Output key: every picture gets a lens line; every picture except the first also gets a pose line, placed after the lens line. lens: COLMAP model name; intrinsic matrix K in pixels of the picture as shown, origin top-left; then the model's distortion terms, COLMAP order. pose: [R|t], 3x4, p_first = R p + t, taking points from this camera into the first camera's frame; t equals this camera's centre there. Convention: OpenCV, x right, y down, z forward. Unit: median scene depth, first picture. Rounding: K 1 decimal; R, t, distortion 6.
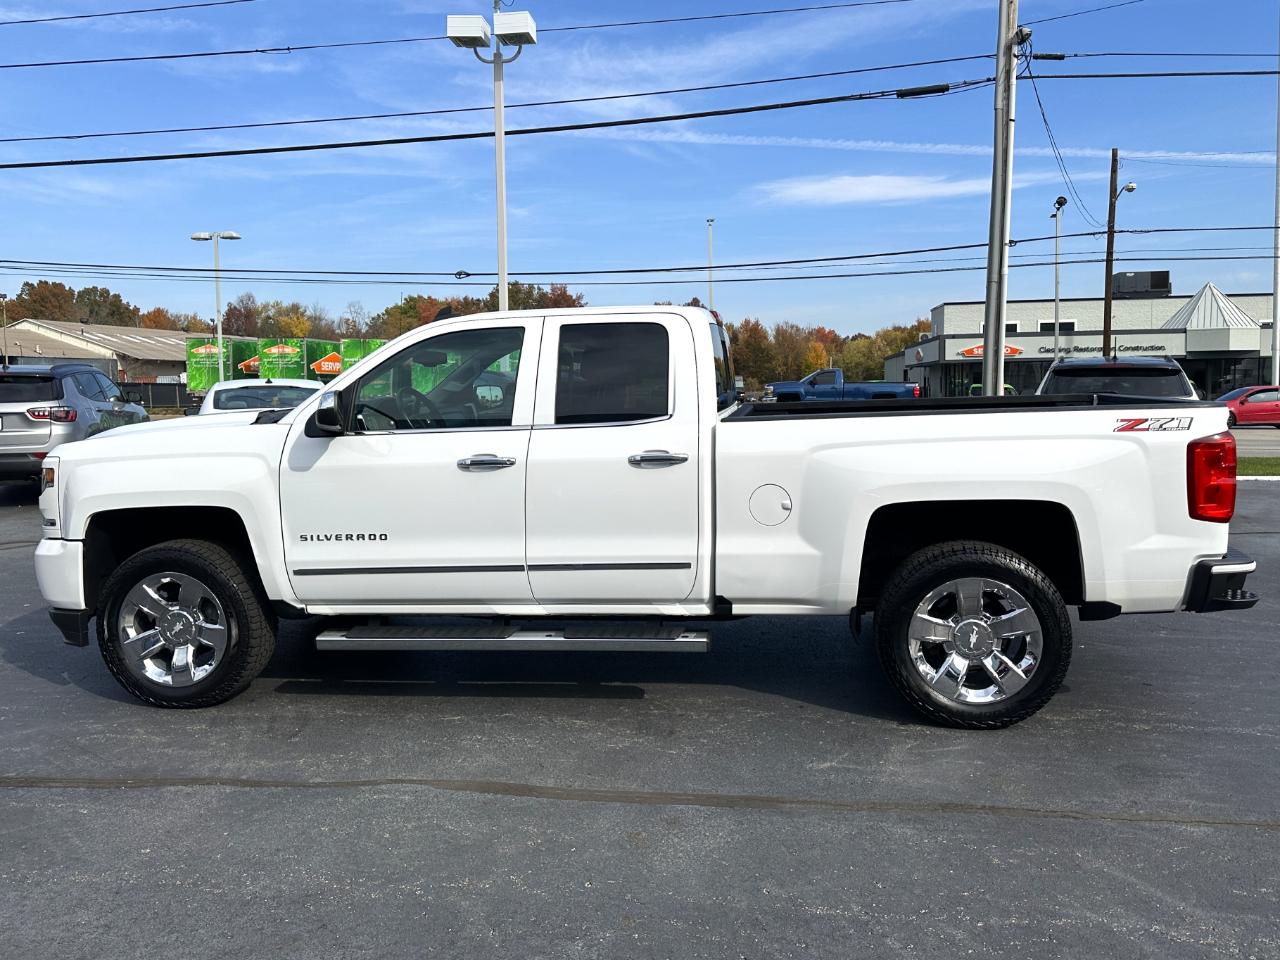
lens RADIAL K [[994.1, 0, 652.5], [0, 994.1, 479.5], [0, 0, 1]] dist [0.069398, -0.090612]
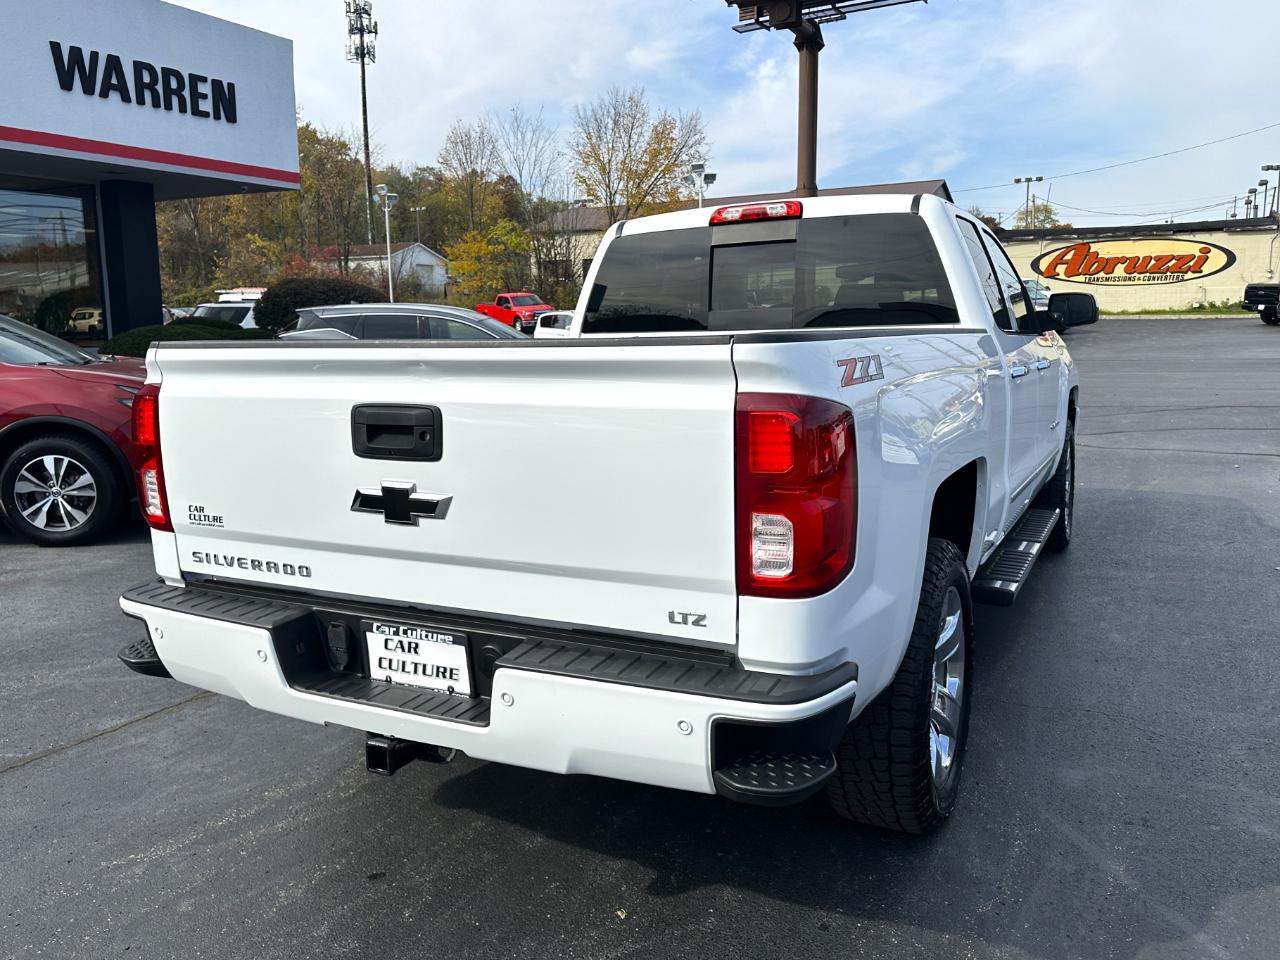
lens RADIAL K [[994.3, 0, 636.7], [0, 994.3, 475.3], [0, 0, 1]] dist [0.076089, -0.103873]
pose [[-0.342972, 0.167788, -0.924239, 0.911354], [-0.070642, 0.976524, 0.203494, -0.124522], [0.936686, 0.135083, -0.323068, 1.286942]]
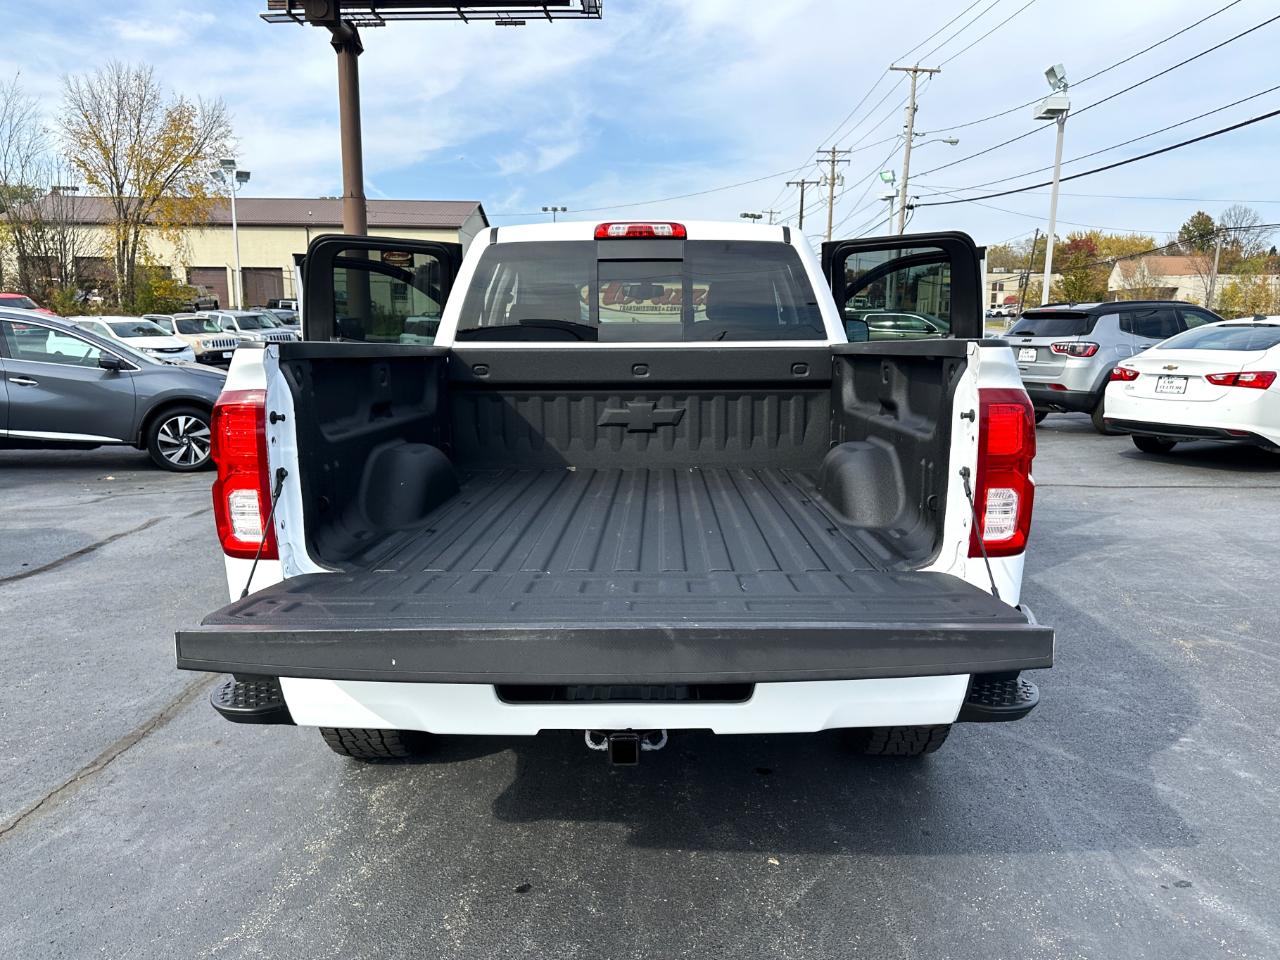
lens RADIAL K [[995.9, 0, 663.3], [0, 995.9, 517.1], [0, 0, 1]] dist [0.057255, -0.065660]
pose [[0.128409, 0.197238, -0.971909, 0.984096], [-0.104805, 0.977234, 0.184472, -0.093296], [0.986168, 0.078173, 0.146157, 0.989711]]
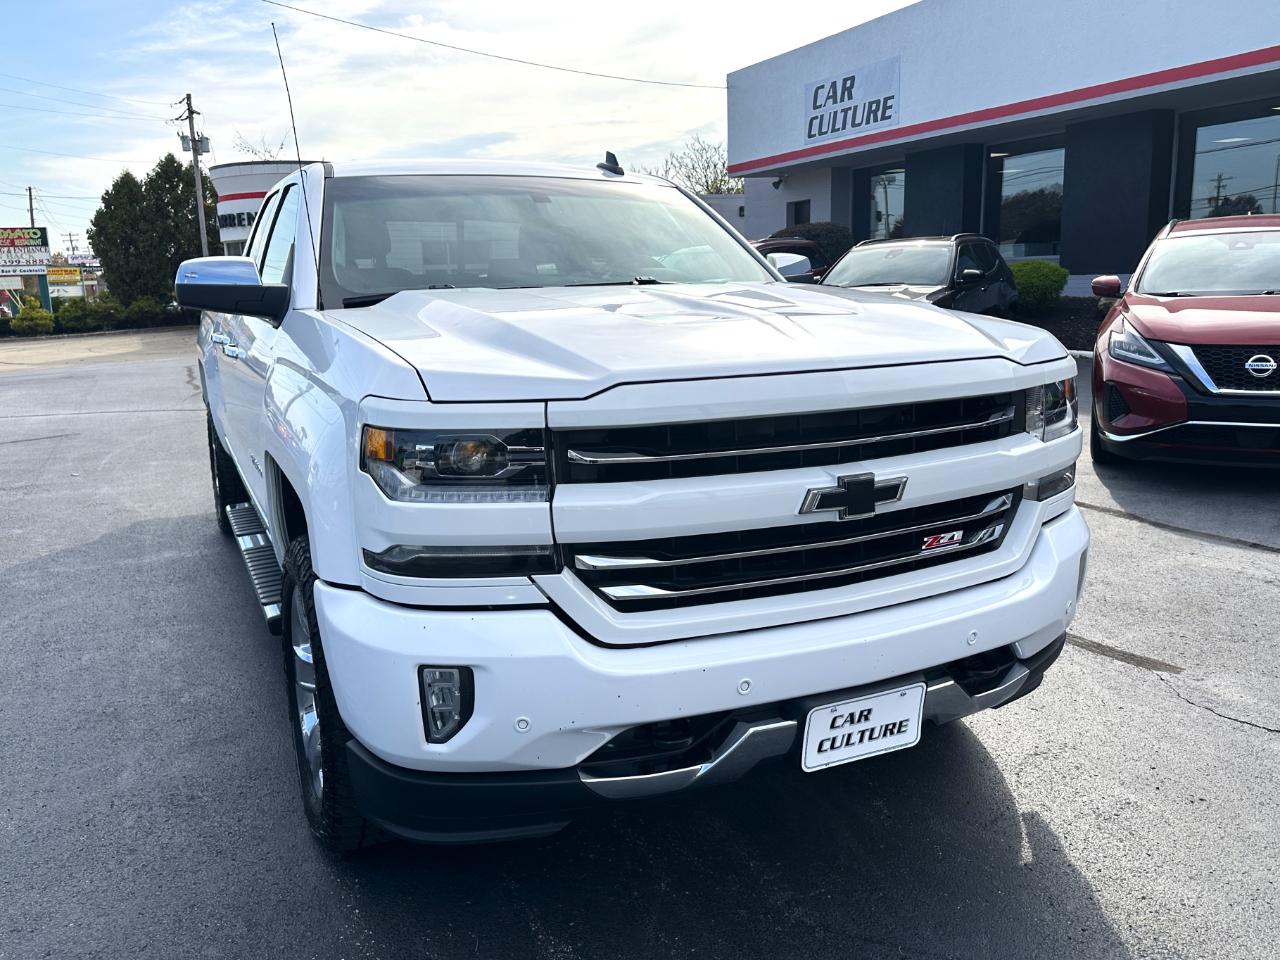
lens RADIAL K [[1005.4, 0, 617.3], [0, 1005.4, 461.0], [0, 0, 1]] dist [0.066451, -0.092399]
pose [[-0.532741, -0.121429, 0.837521, -0.944875], [0.118544, 0.969187, 0.215924, -0.113167], [-0.837935, 0.214314, -0.501931, 1.492749]]
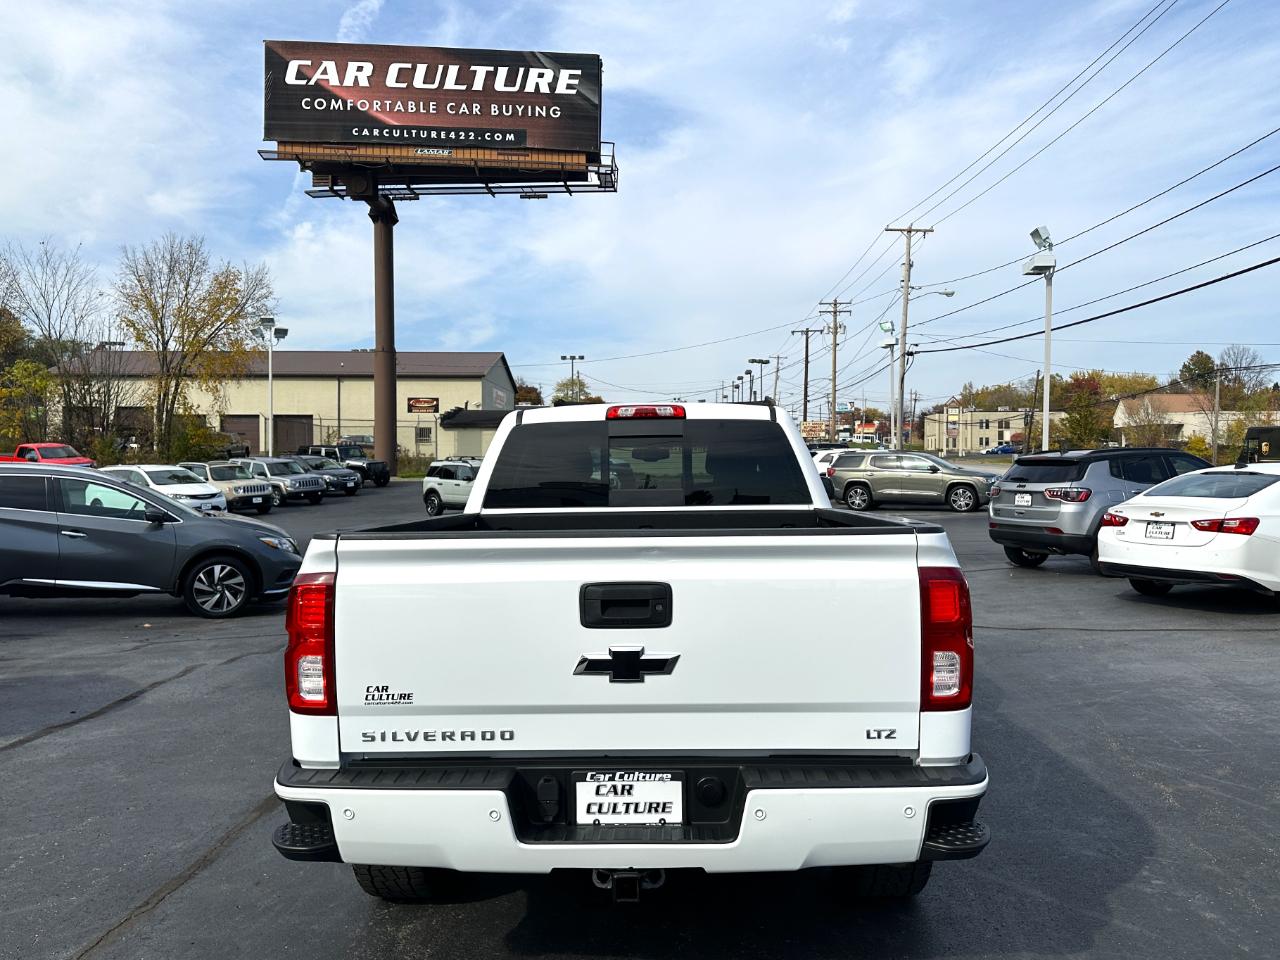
lens RADIAL K [[994.1, 0, 652.5], [0, 994.1, 479.5], [0, 0, 1]] dist [0.069398, -0.090612]
pose [[0.104094, 0.026273, -0.994220, 1.078236], [-0.096008, 0.995248, 0.016248, -0.124760], [0.989923, 0.093762, 0.106122, 0.984936]]
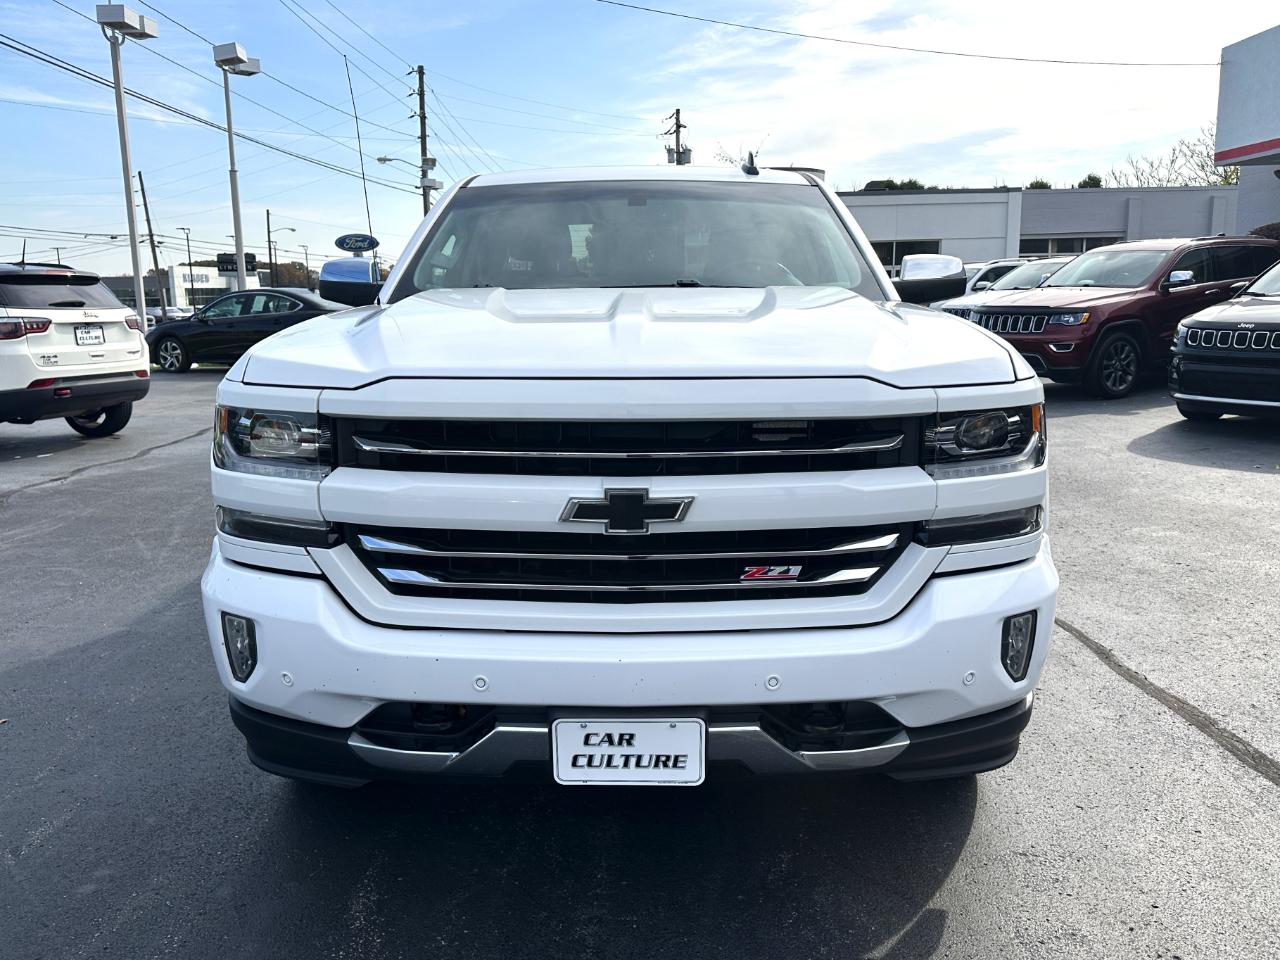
lens RADIAL K [[988.2, 0, 638.8], [0, 988.2, 462.7], [0, 0, 1]] dist [0.087976, -0.095420]
pose [[-0.116915, -0.156156, 0.980789, -1.036066], [0.109219, 0.979550, 0.168978, -0.081005], [-0.987118, 0.126877, -0.097468, 1.227155]]
